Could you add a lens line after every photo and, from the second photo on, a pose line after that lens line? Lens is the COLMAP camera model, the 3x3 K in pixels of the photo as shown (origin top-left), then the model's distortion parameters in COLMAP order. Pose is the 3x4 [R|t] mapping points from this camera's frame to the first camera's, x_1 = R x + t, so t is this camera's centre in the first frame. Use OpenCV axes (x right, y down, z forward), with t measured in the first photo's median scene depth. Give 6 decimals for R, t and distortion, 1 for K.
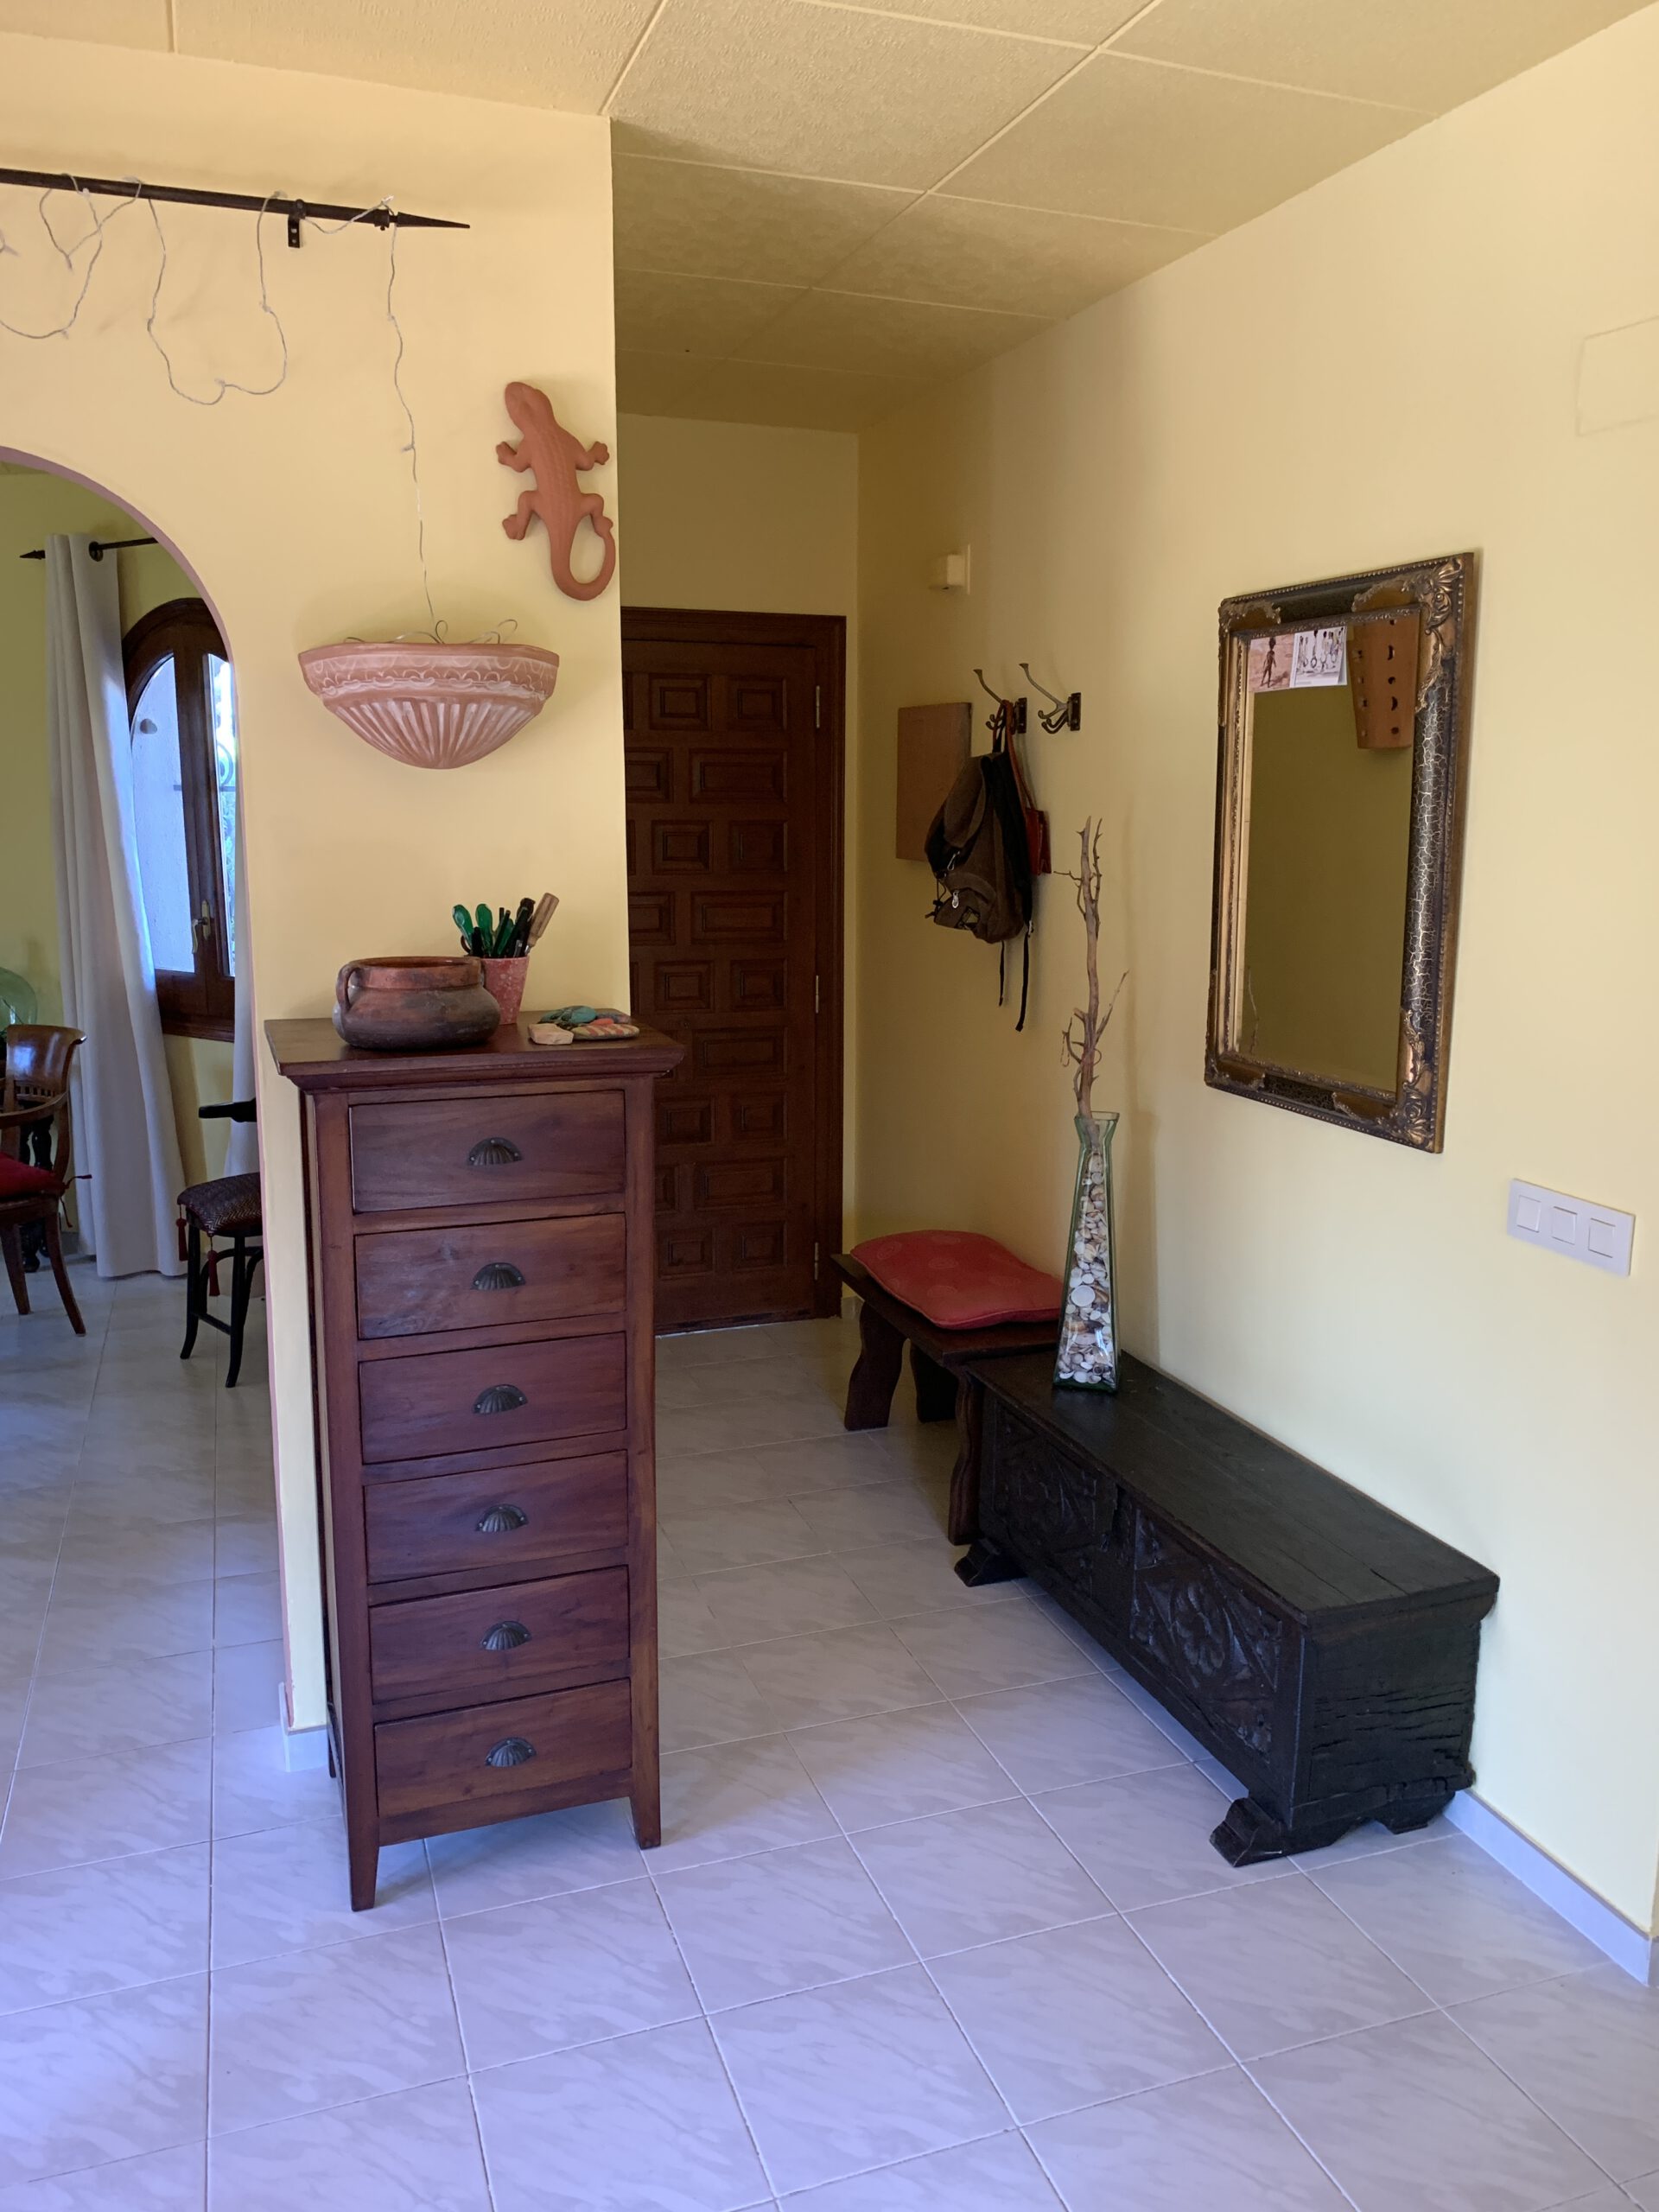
lens RADIAL K [[1714.4, 0, 829.8], [0, 1714.4, 1104.5], [0, 0, 1]] dist [0.006390, 0.003116]
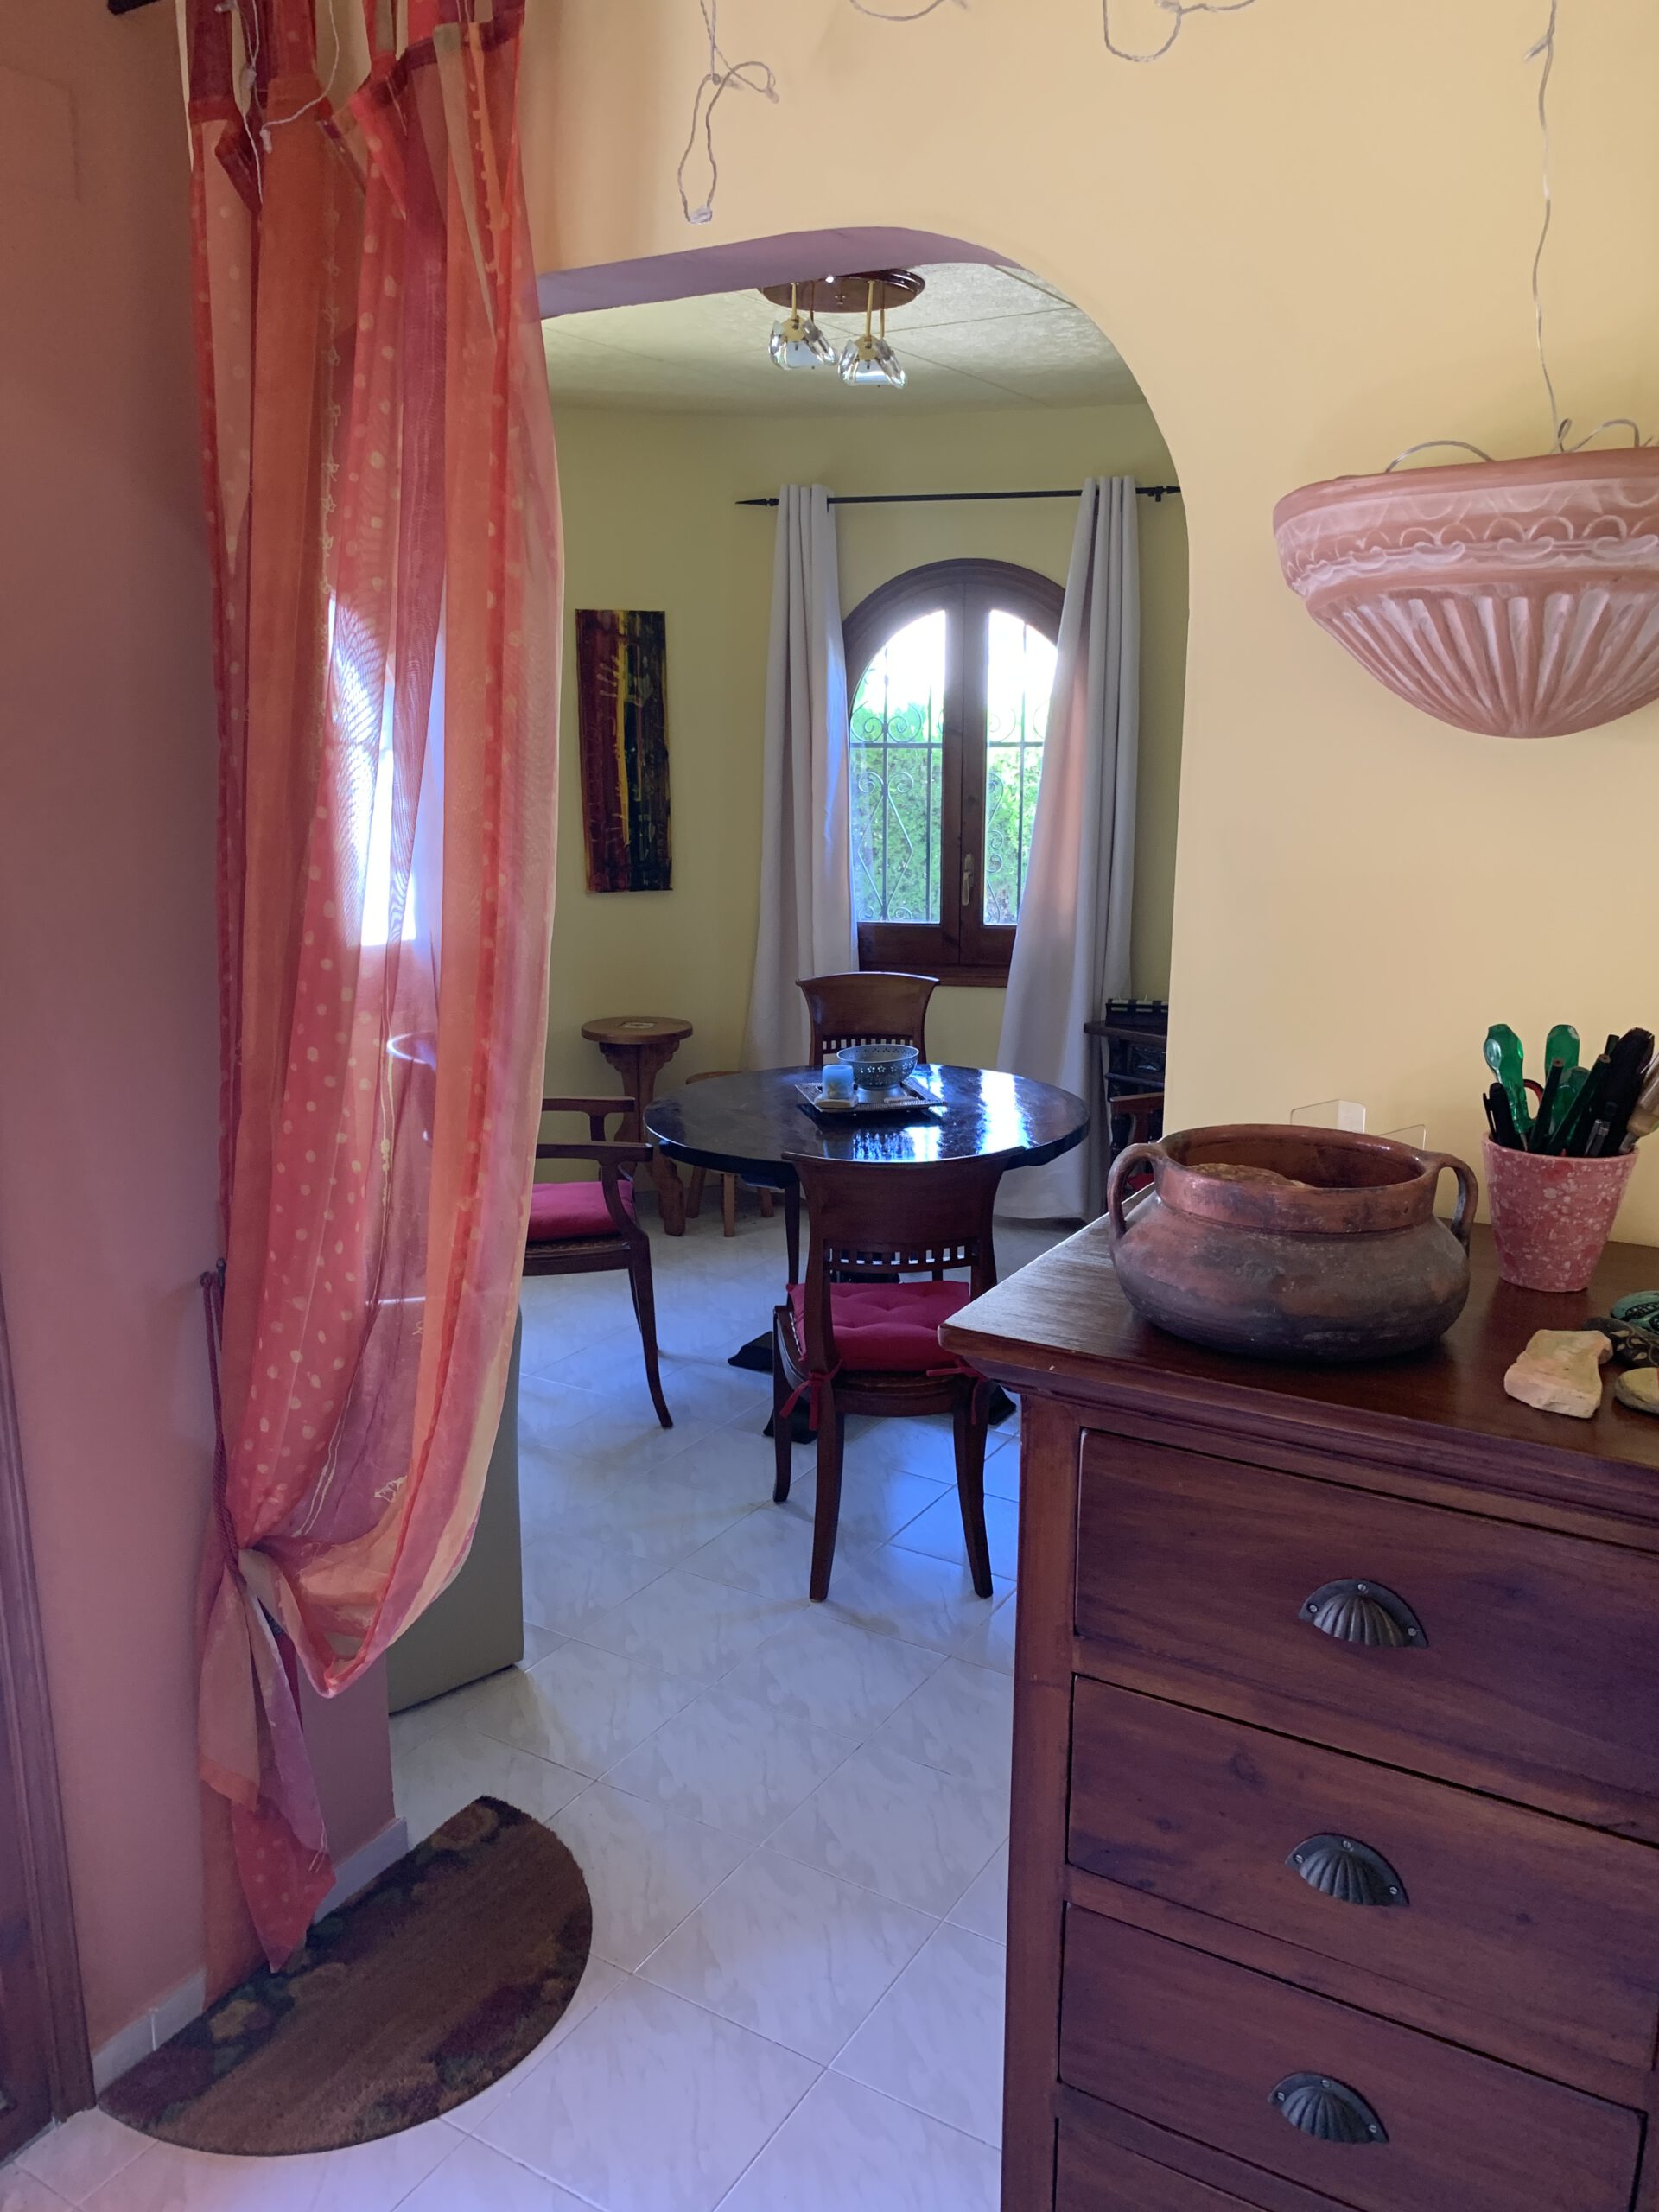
lens RADIAL K [[1714.4, 0, 829.0], [0, 1714.4, 1094.7], [0, 0, 1]] dist [0.006390, 0.003116]
pose [[0.633194, 0.156315, -0.758044, 0.031841], [-0.134686, 0.986704, 0.090963, -0.120638], [0.762184, 0.044501, 0.645829, 0.575110]]
